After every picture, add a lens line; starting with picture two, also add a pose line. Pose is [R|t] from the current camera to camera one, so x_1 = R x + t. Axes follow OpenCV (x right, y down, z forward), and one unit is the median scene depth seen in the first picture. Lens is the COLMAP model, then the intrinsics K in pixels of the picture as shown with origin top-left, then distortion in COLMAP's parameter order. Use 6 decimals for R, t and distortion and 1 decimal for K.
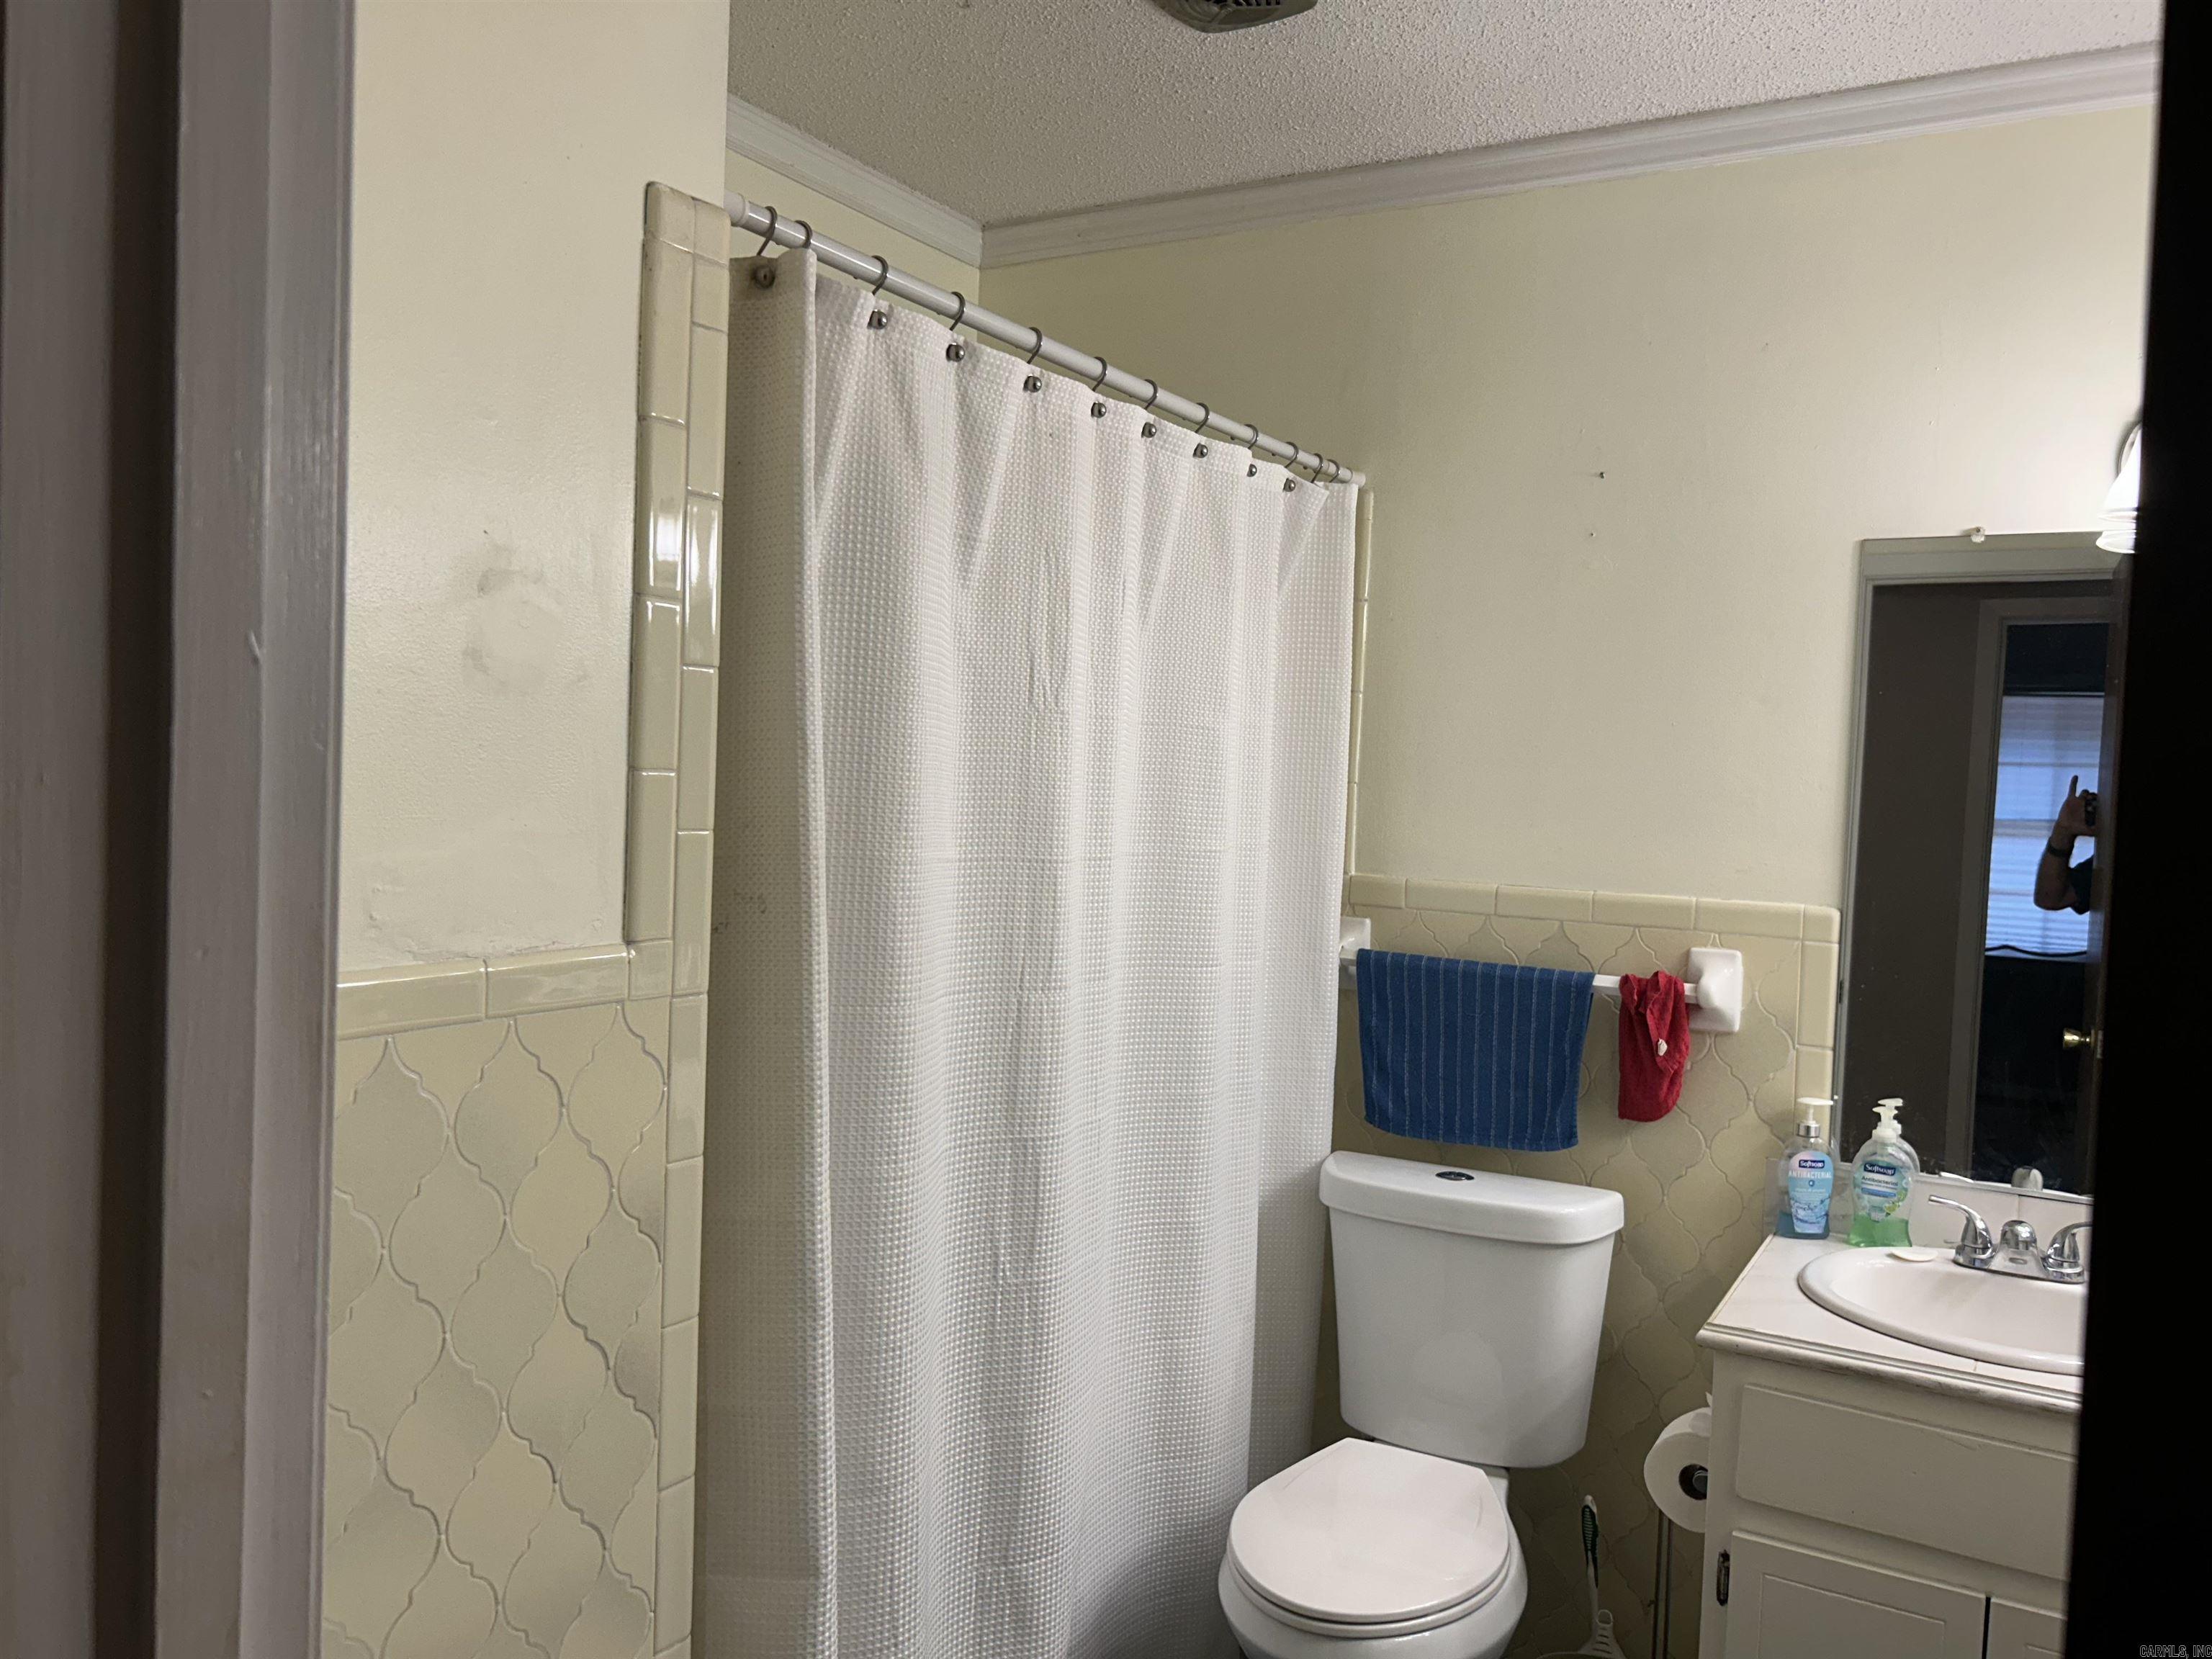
lens RADIAL K [[1677.9, 0, 1091.2], [0, 1677.9, 834.7], [0, 0, 1]] dist [0.075423, -0.088589]
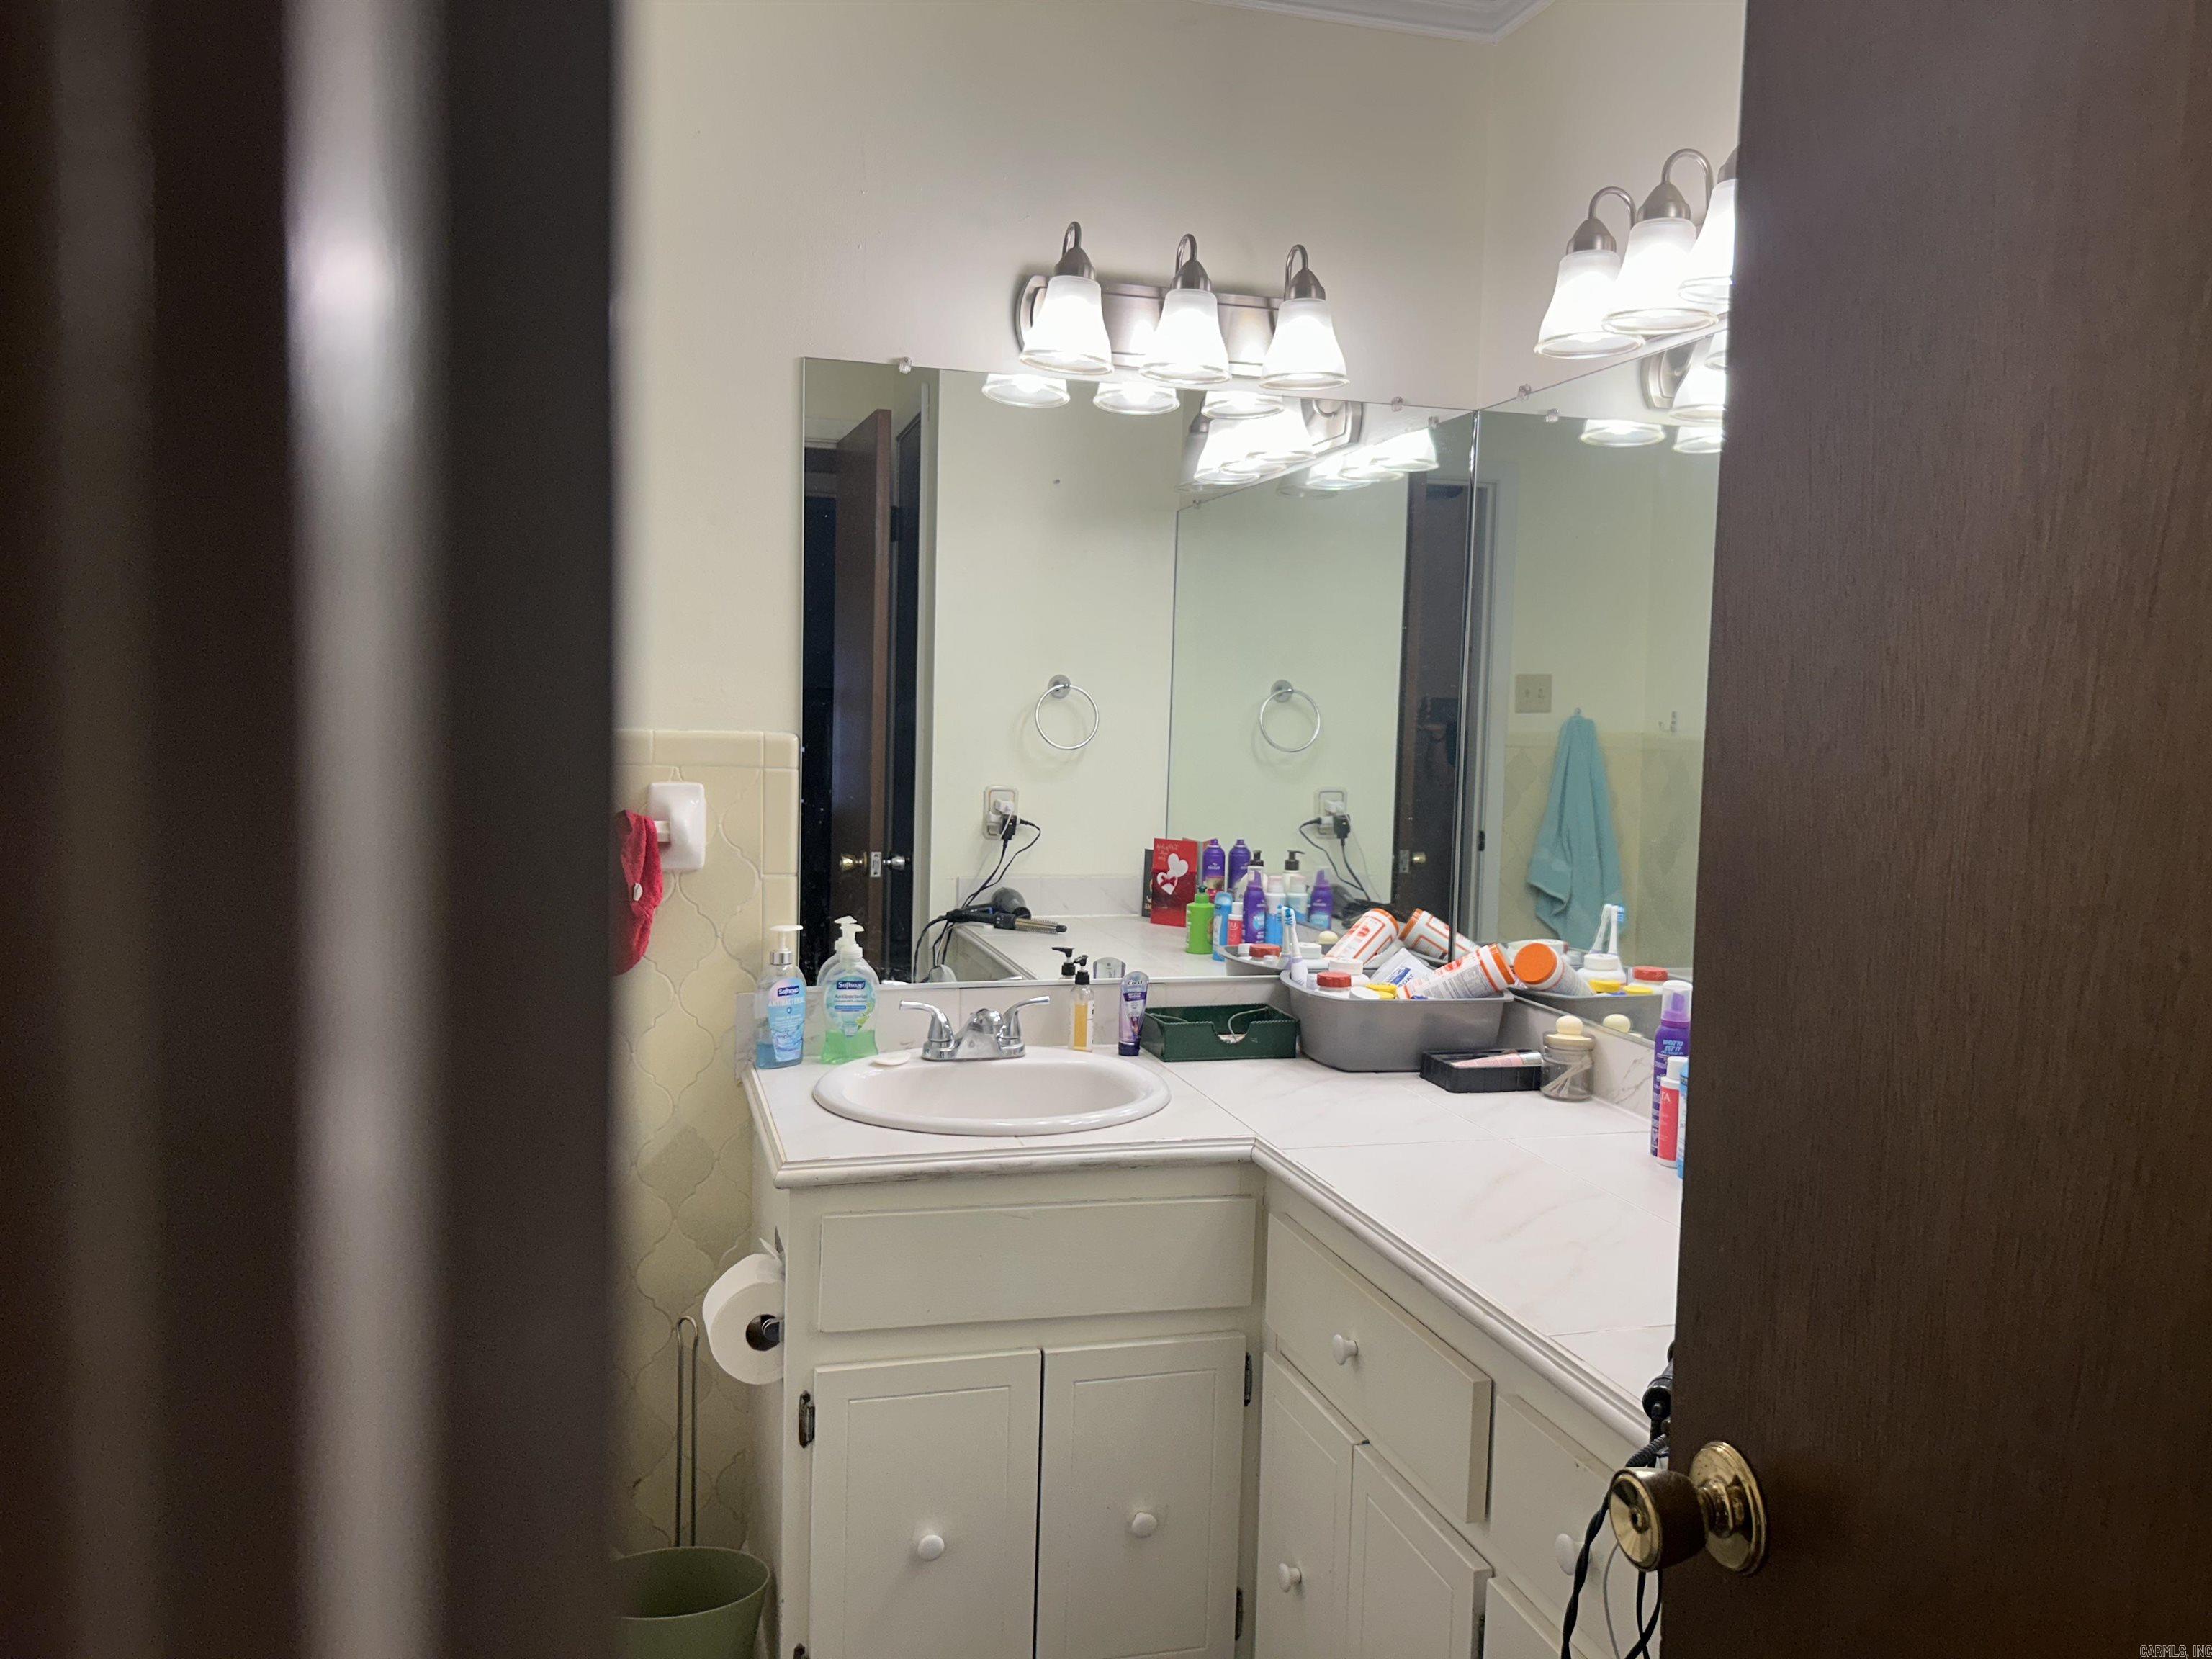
lens RADIAL K [[1677.9, 0, 1110.0], [0, 1677.9, 812.3], [0, 0, 1]] dist [0.075423, -0.088589]
pose [[0.683194, -0.067753, 0.727087, -0.157580], [0.028869, 0.997414, 0.065817, 0.031216], [-0.729666, -0.023975, 0.683383, 0.197641]]
